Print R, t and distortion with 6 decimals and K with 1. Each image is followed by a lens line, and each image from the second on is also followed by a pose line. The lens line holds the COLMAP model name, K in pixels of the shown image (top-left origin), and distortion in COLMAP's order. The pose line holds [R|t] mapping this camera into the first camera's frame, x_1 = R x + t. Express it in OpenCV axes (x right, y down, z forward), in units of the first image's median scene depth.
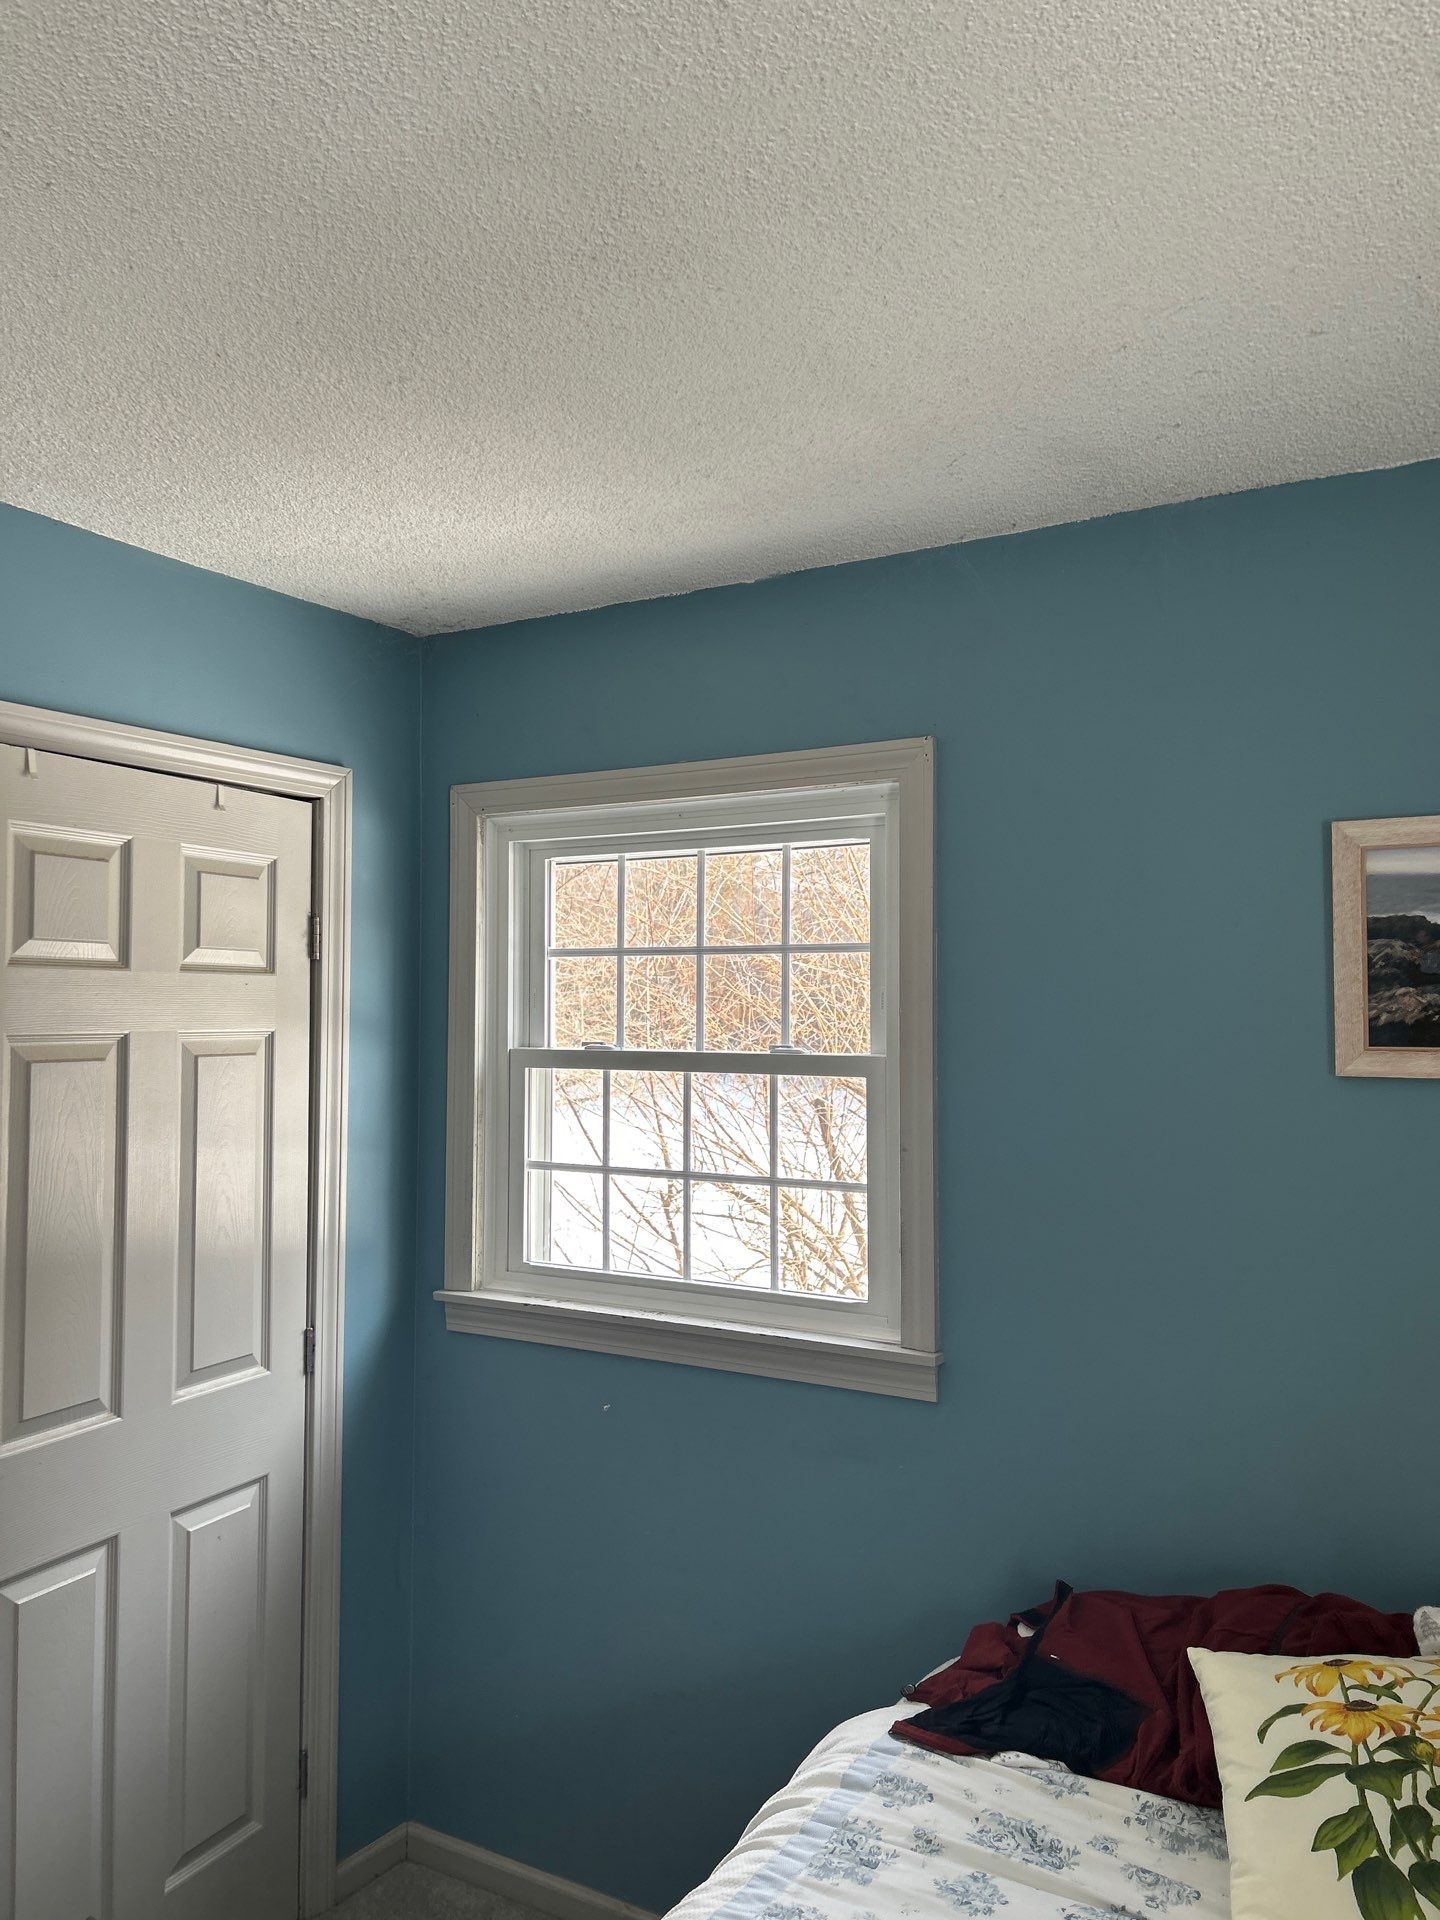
lens RADIAL K [[1361.1, 0, 721.0], [0, 1361.1, 957.3], [0, 0, 1]] dist [-0.005510, -0.003350]
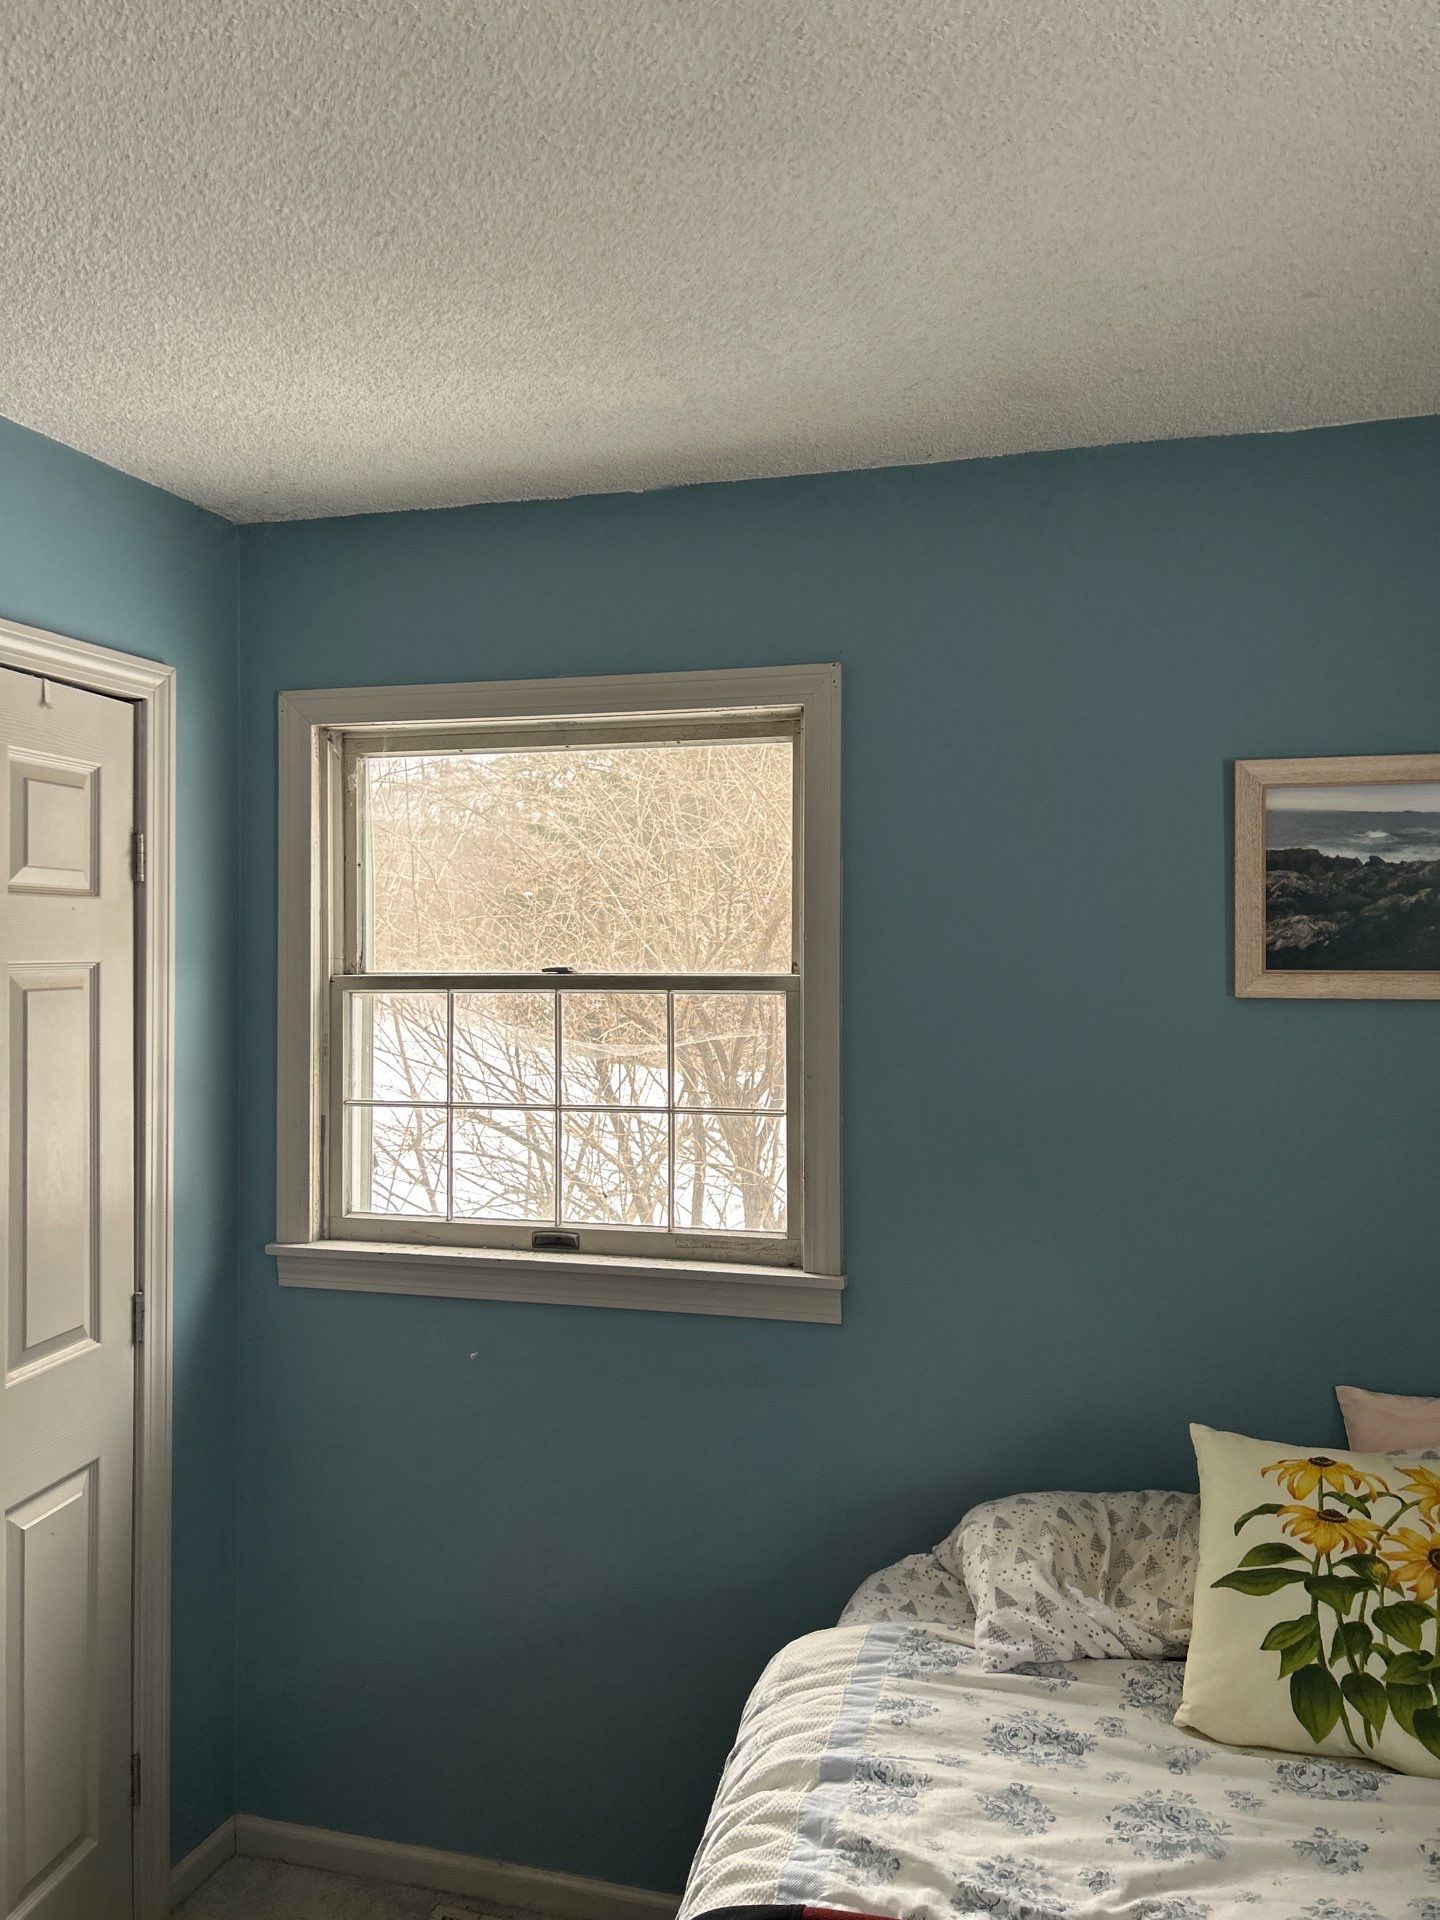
lens RADIAL K [[1375.2, 0, 718.7], [0, 1375.2, 930.7], [0, 0, 1]] dist [0.004109, -0.018844]
pose [[0.968662, 0.000277, 0.248383, -0.164285], [-0.008114, 0.999501, 0.030530, 0.003516], [-0.248251, -0.031589, 0.968181, 0.036786]]
